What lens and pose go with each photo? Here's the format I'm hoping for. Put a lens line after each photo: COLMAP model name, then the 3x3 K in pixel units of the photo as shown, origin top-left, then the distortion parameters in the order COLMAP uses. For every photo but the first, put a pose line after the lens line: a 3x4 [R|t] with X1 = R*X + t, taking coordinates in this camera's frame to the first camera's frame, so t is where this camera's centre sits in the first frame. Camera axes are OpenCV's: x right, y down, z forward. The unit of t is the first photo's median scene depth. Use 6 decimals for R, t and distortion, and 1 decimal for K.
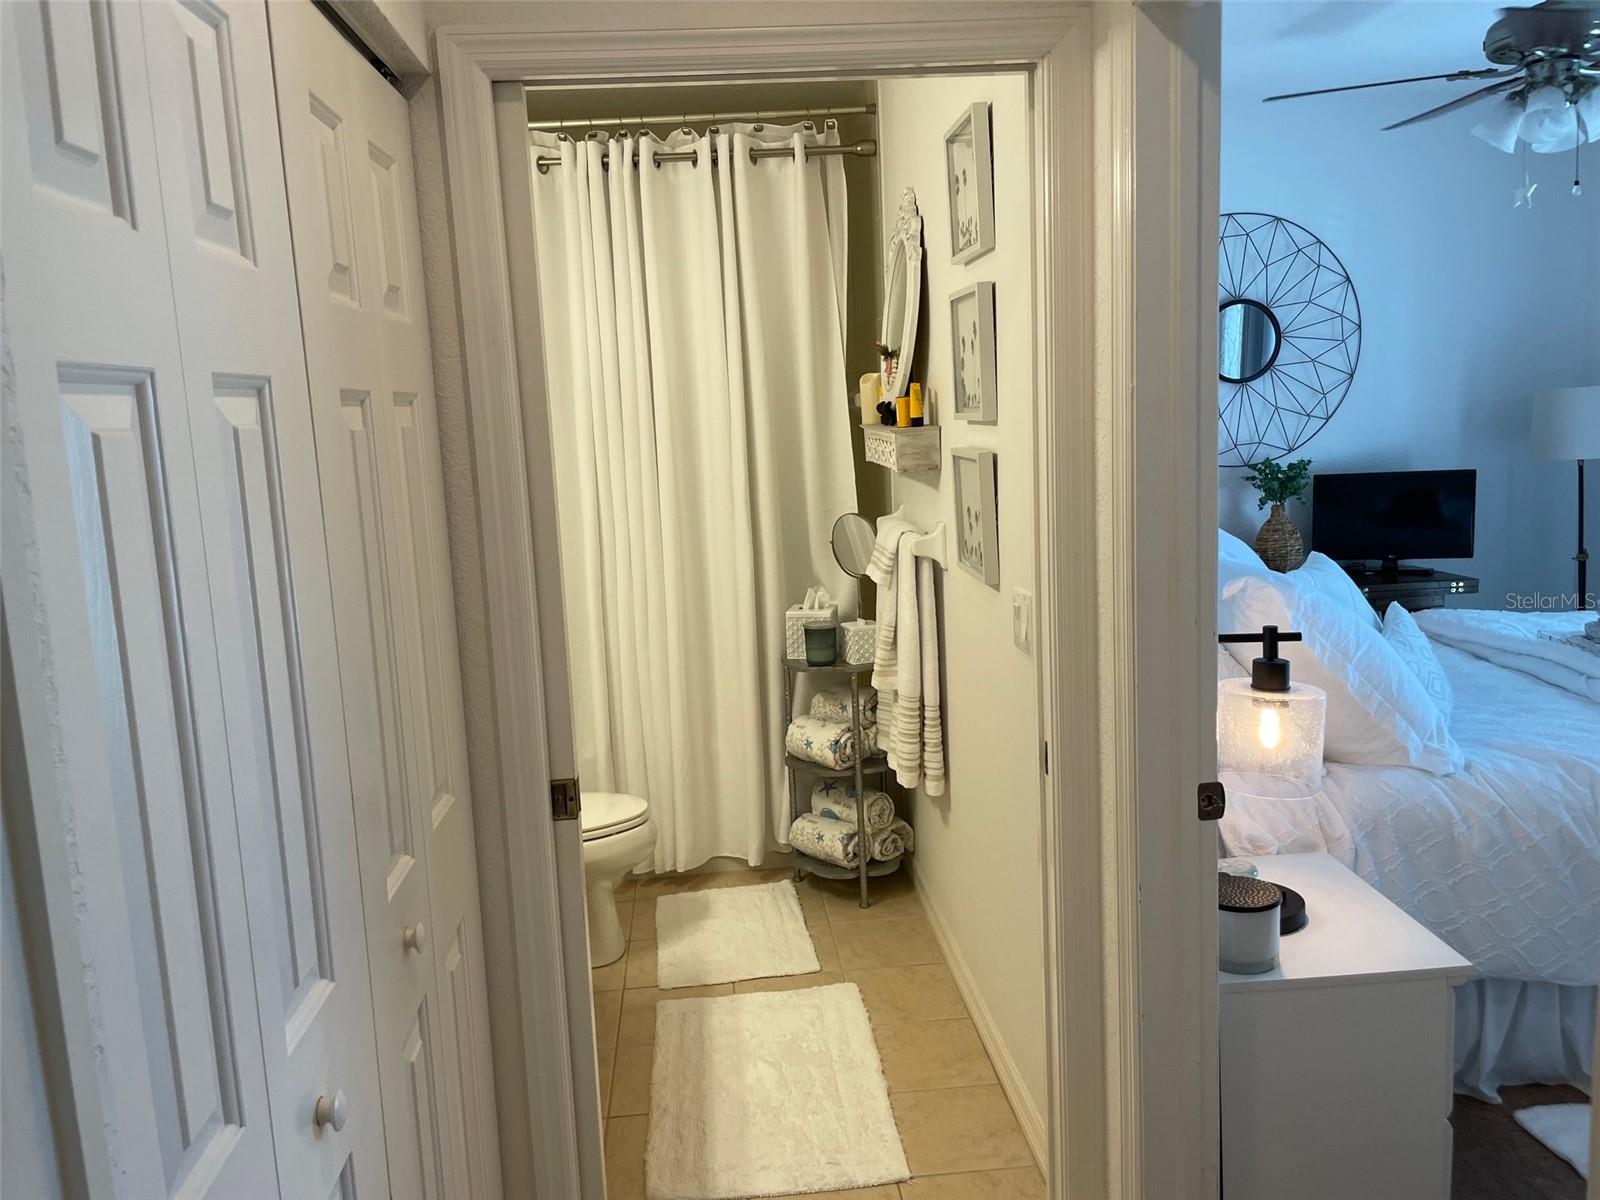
lens RADIAL K [[1233.5, 0, 800.0], [0, 1233.5, 600.0], [0, 0, 1]] dist [0.097036, -0.147041]
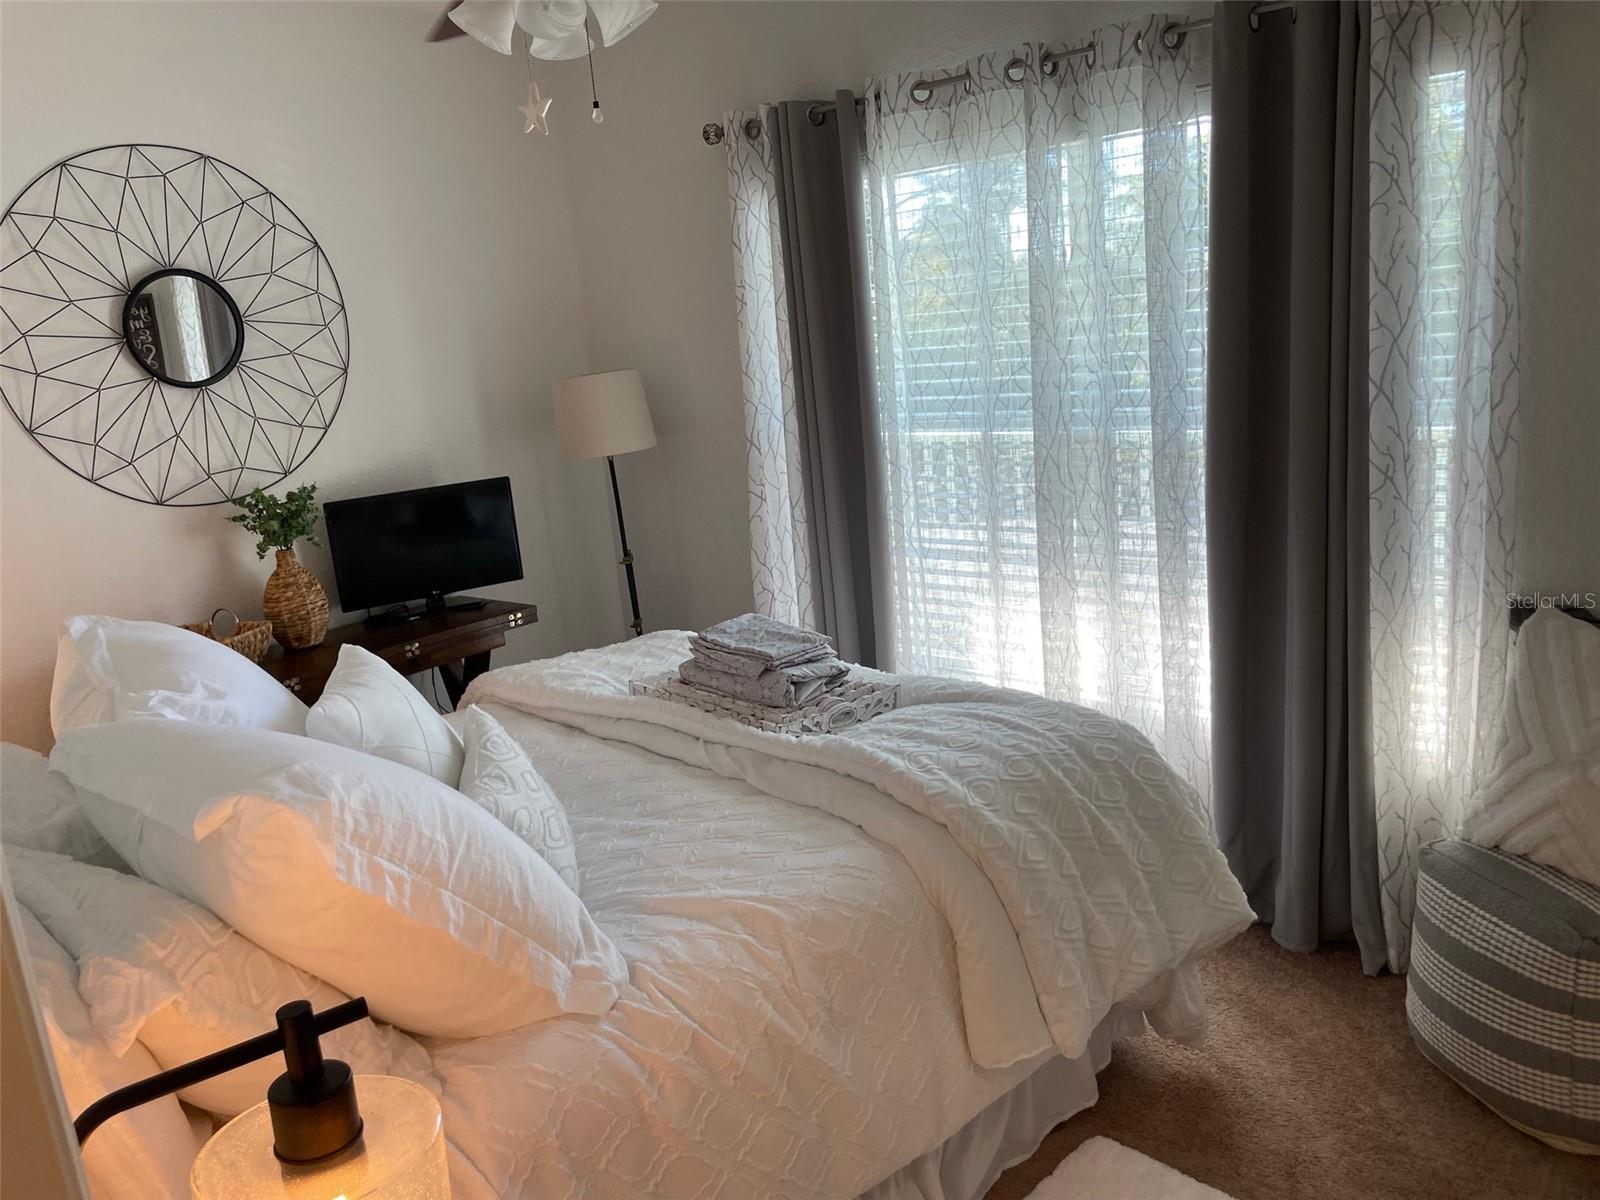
lens RADIAL K [[1209.5, 0, 751.6], [0, 1209.5, 591.3], [0, 0, 1]] dist [0.089547, -0.145923]
pose [[0.743955, -0.167335, 0.646938, 0.172598], [0.160151, 0.984572, 0.070499, -0.085970], [-0.648754, 0.051160, 0.759276, 0.401336]]
